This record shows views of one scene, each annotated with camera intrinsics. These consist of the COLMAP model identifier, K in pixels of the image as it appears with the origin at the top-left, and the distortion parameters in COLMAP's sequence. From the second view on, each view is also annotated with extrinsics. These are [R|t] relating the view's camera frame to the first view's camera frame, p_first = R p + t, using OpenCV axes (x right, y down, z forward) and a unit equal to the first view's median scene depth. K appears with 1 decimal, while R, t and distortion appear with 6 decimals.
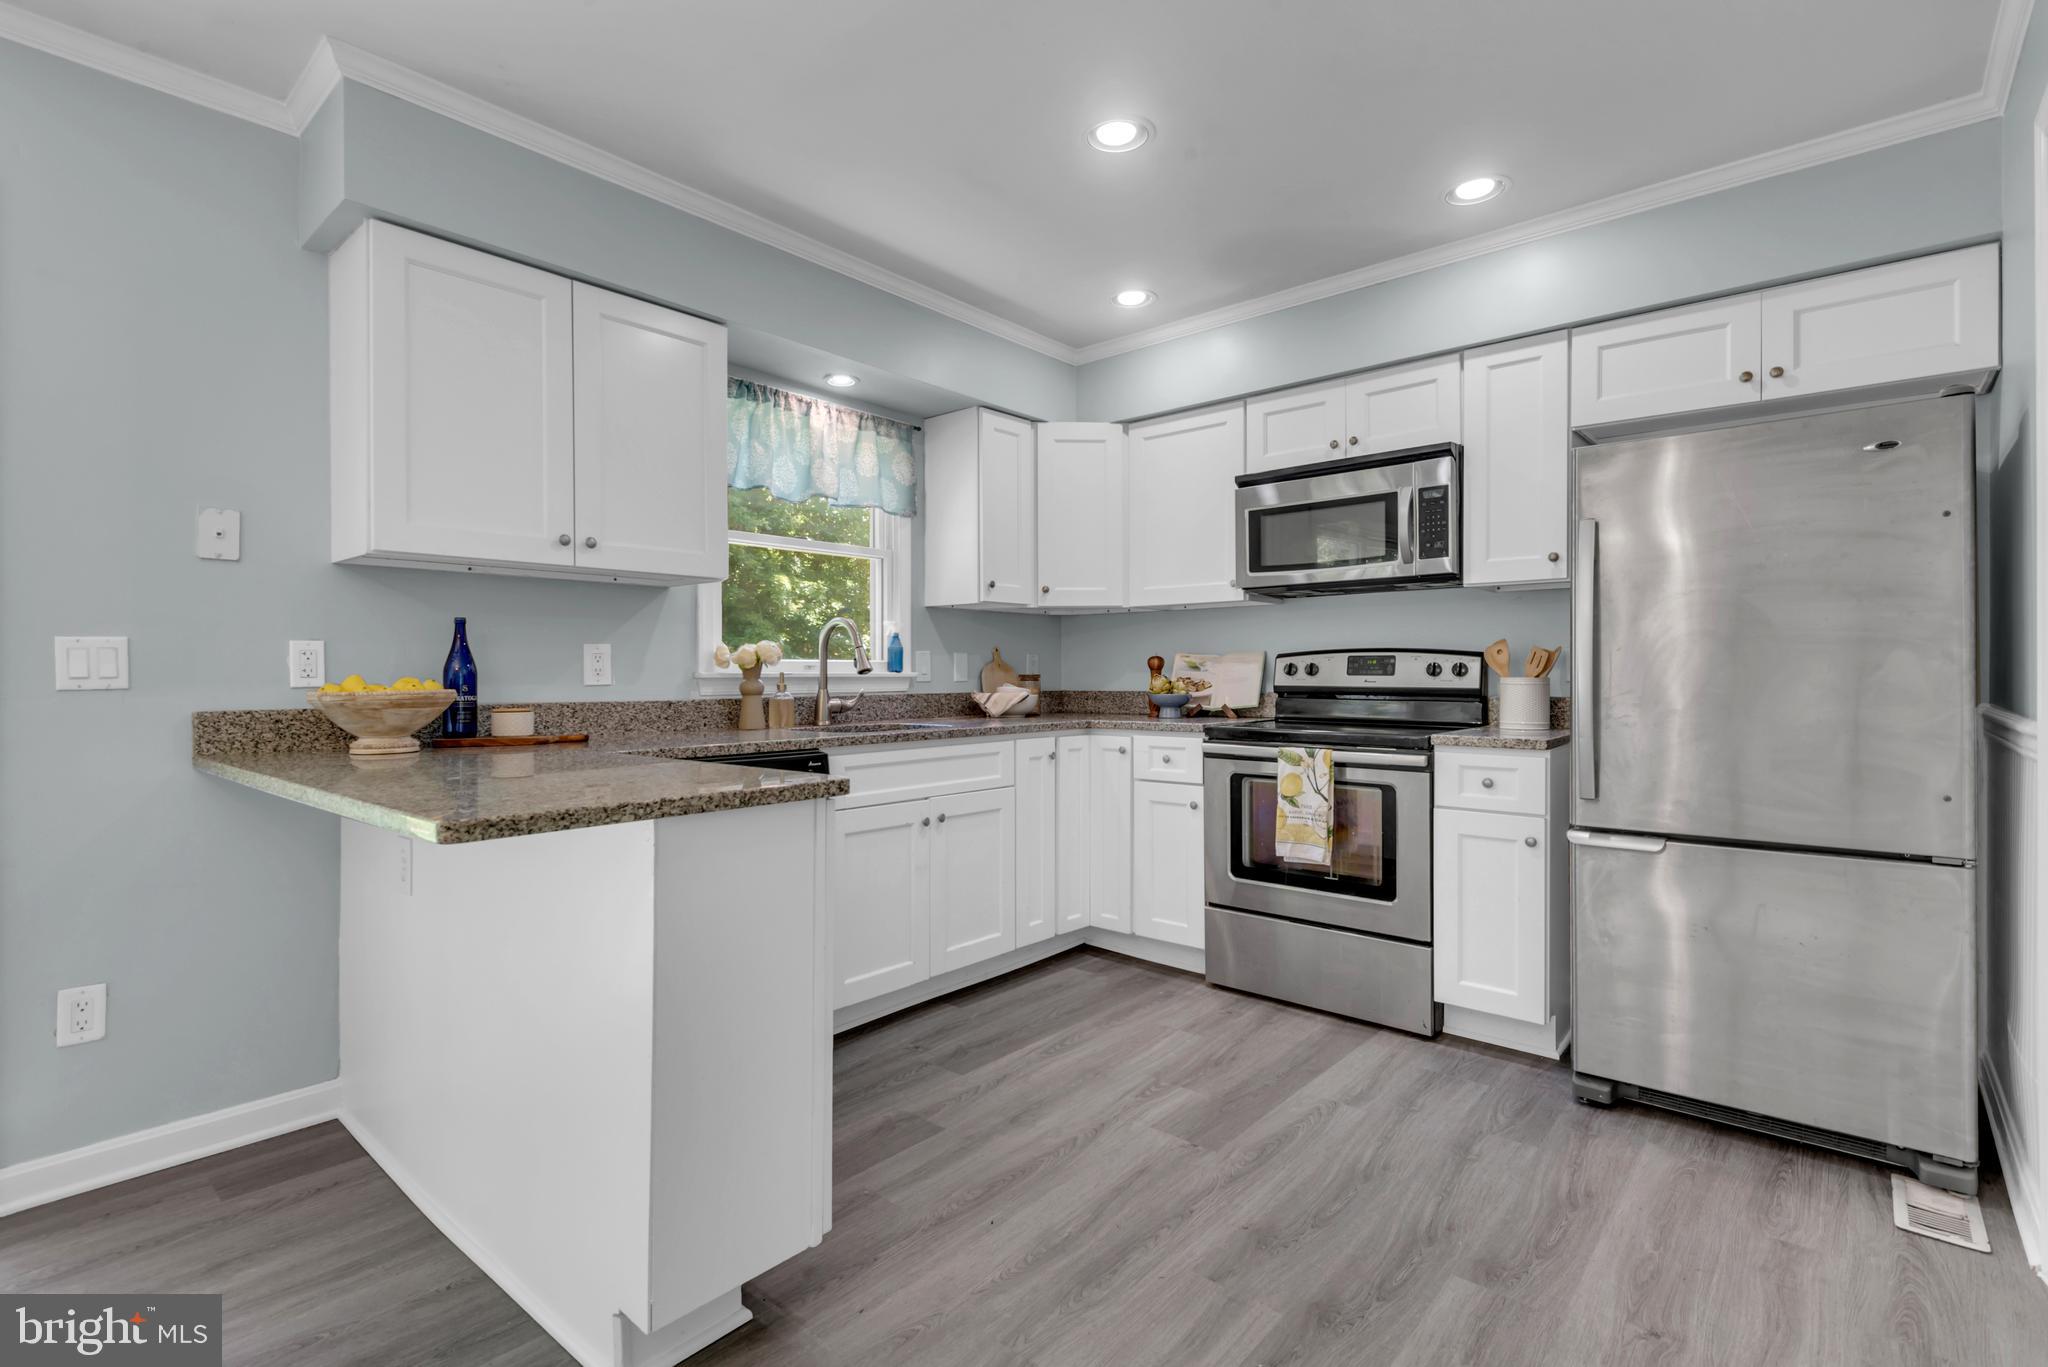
lens RADIAL K [[955.0, 0, 1022.7], [0, 955.0, 676.9], [0, 0, 1]] dist [0.034931, -0.030537]
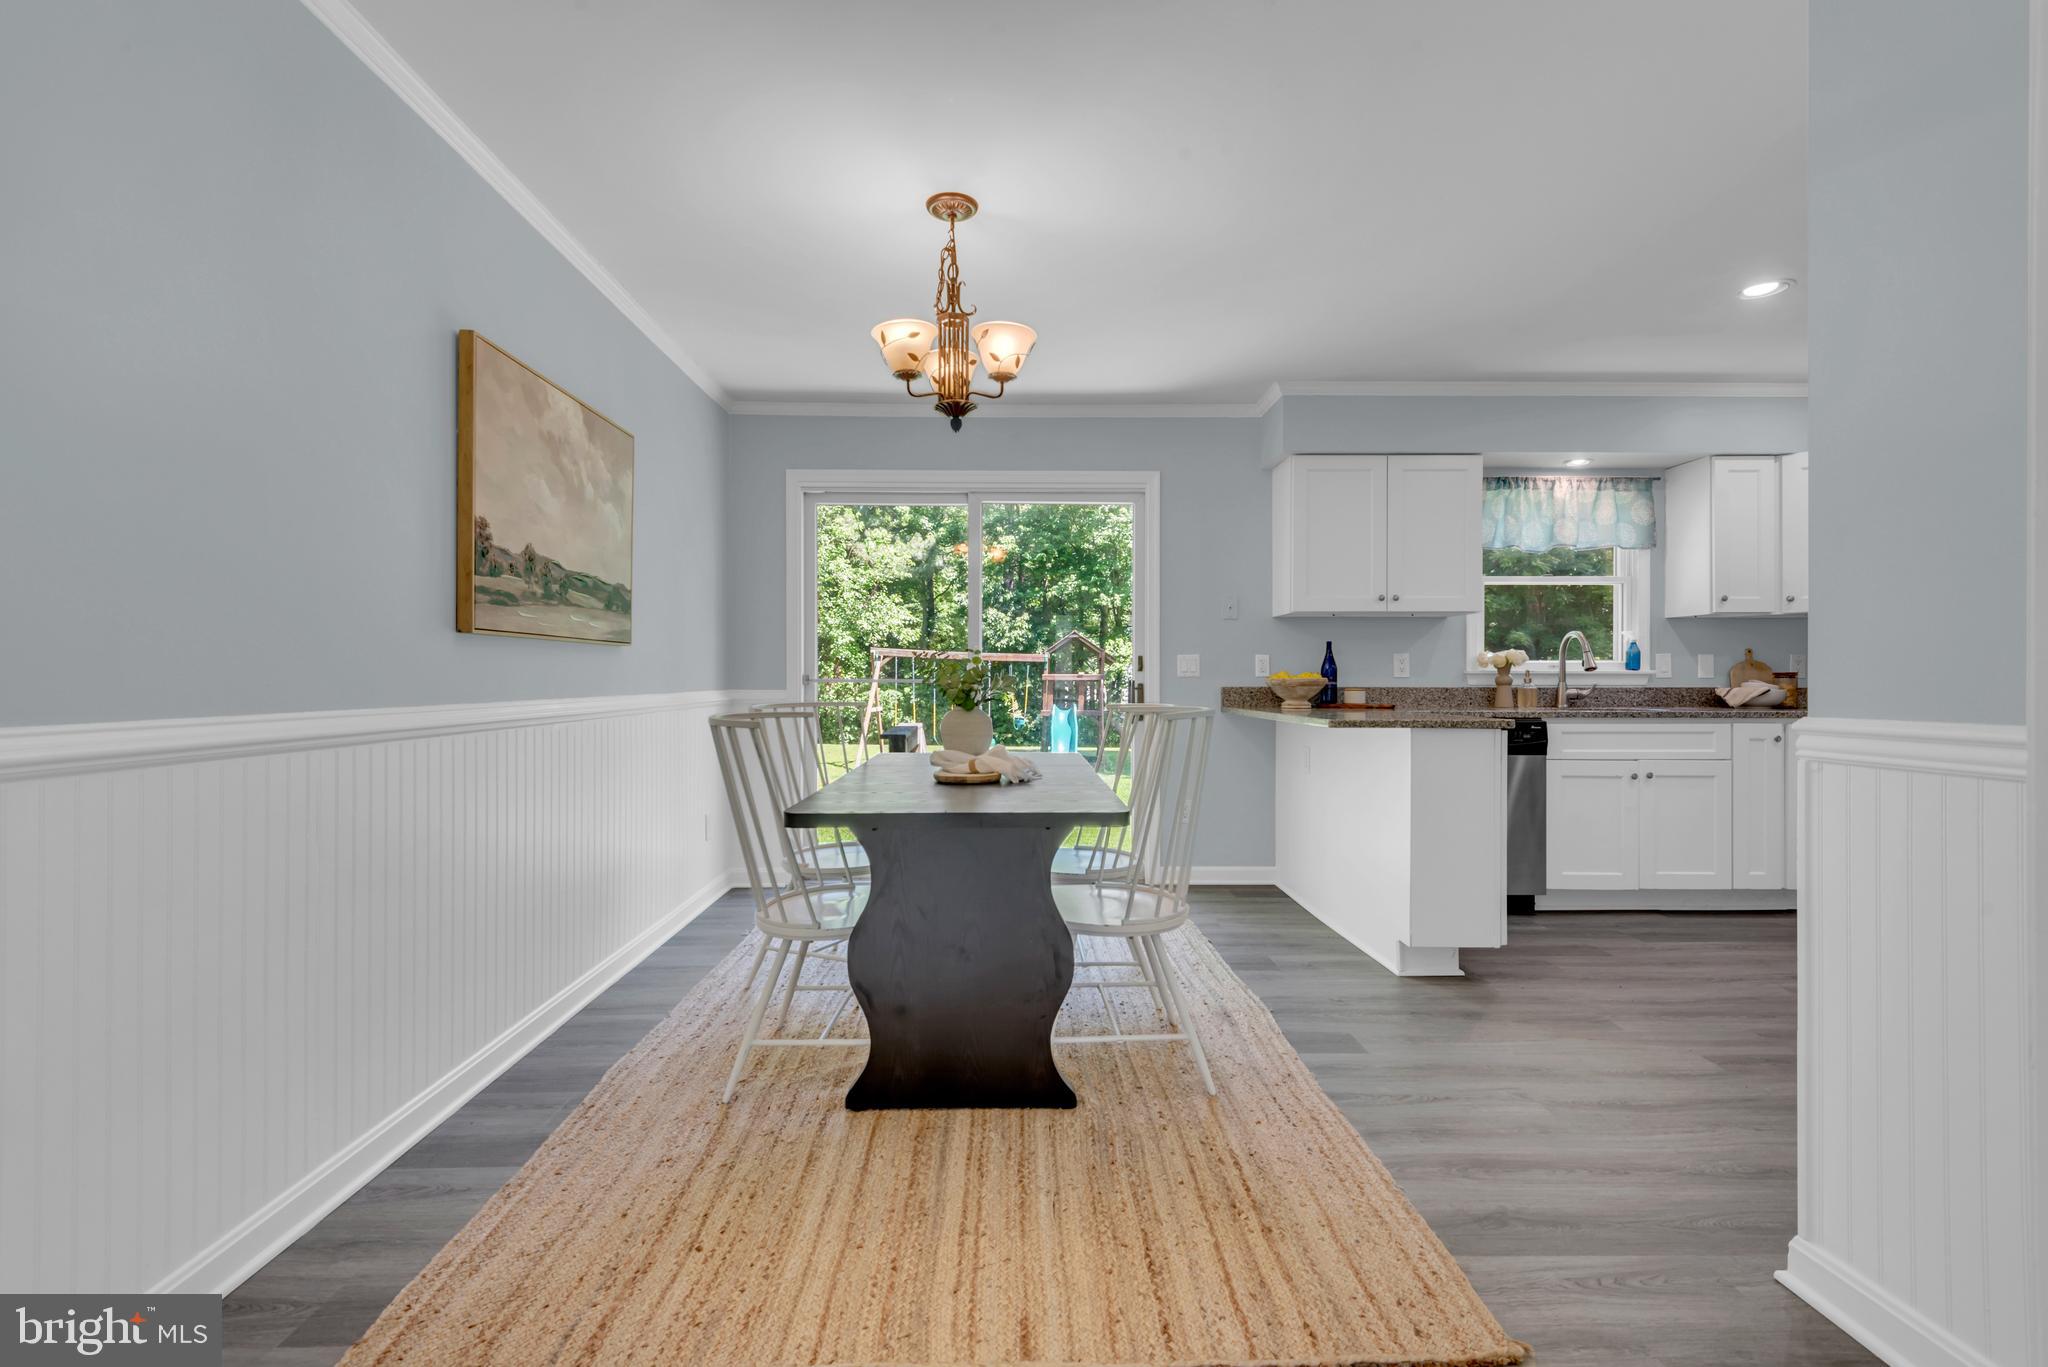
lens RADIAL K [[921.1, 0, 1019.0], [0, 921.1, 672.6], [0, 0, 1]] dist [0.050081, -0.033773]
pose [[0.668950, -0.000394, -0.743307, 0.281843], [-0.006647, 0.999957, -0.006512, 0.013362], [0.743278, 0.009297, 0.668918, -0.523076]]
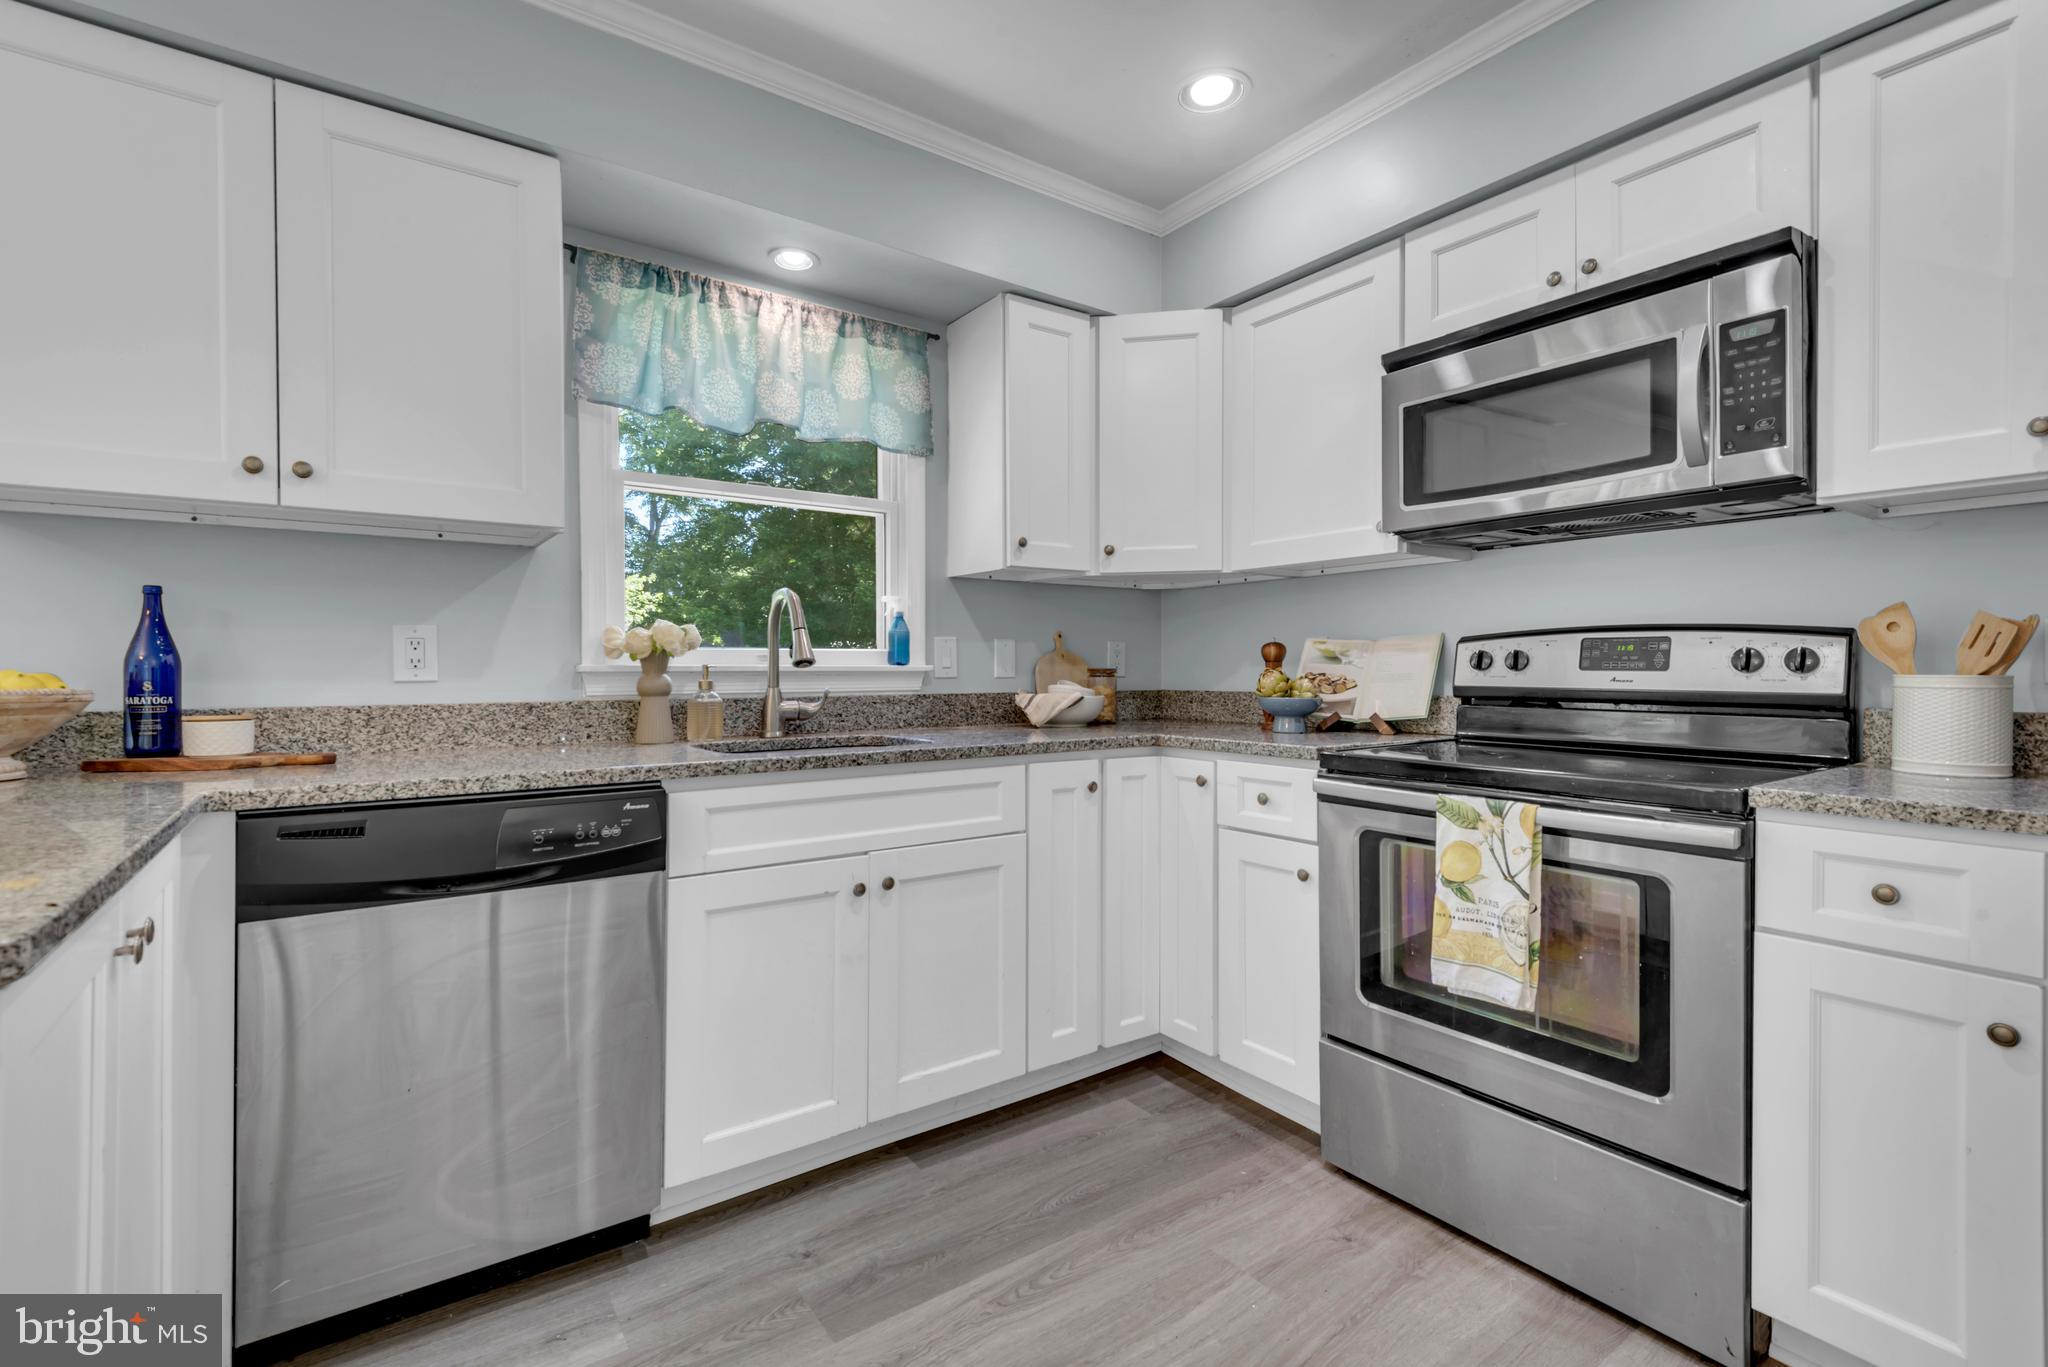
lens RADIAL K [[916.3, 0, 1019.9], [0, 916.3, 675.7], [0, 0, 1]] dist [0.042121, -0.023805]
pose [[0.971015, 0.003173, -0.238999, 0.143707], [-0.002109, 0.999987, 0.004707, -0.000231], [0.239011, -0.004066, 0.971008, 0.366915]]
